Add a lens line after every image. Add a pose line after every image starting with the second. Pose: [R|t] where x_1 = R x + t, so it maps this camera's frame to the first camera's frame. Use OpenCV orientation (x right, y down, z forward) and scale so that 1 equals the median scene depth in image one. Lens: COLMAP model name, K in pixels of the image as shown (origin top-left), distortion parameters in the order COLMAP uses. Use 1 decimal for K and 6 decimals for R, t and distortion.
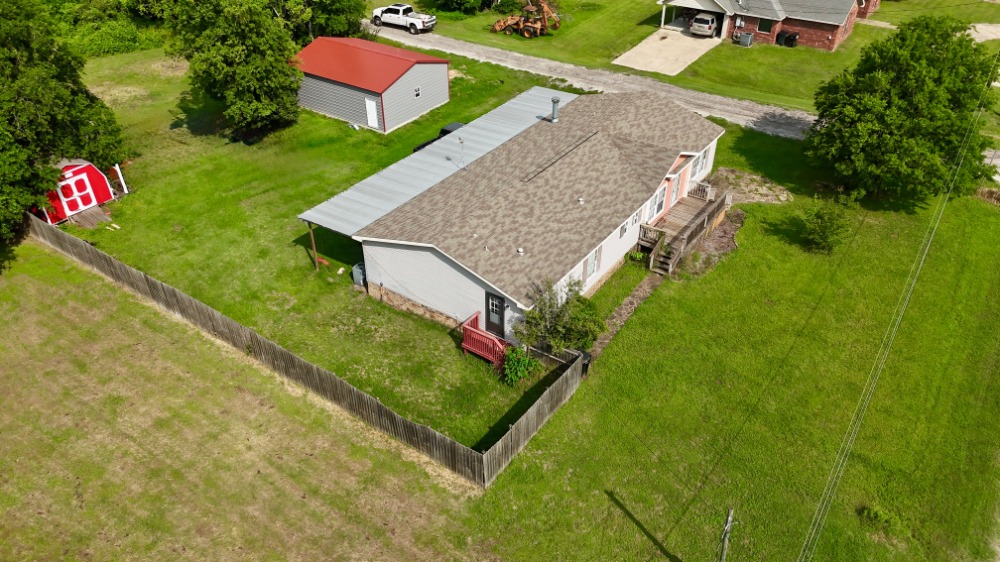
lens RADIAL K [[755.3, 0, 500.0], [0, 755.3, 281.0], [0, 0, 1]] dist [0.036209, -0.011092]
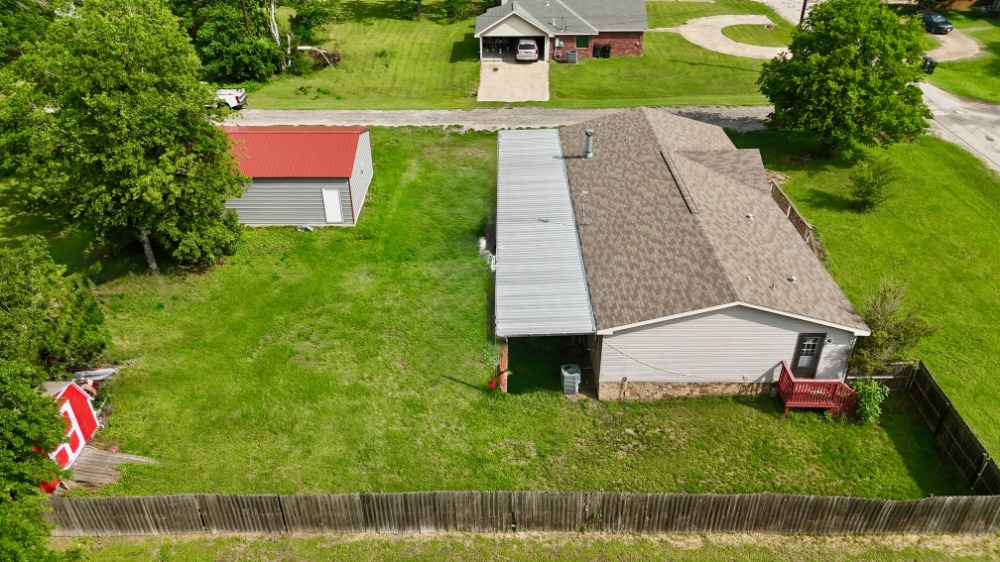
lens RADIAL K [[755.3, 0, 500.0], [0, 755.3, 281.0], [0, 0, 1]] dist [0.036209, -0.011092]
pose [[0.818179, -0.295465, 0.493238, -0.373819], [0.327417, 0.944607, 0.022733, -0.092222], [-0.472632, 0.142895, 0.869598, 0.209864]]
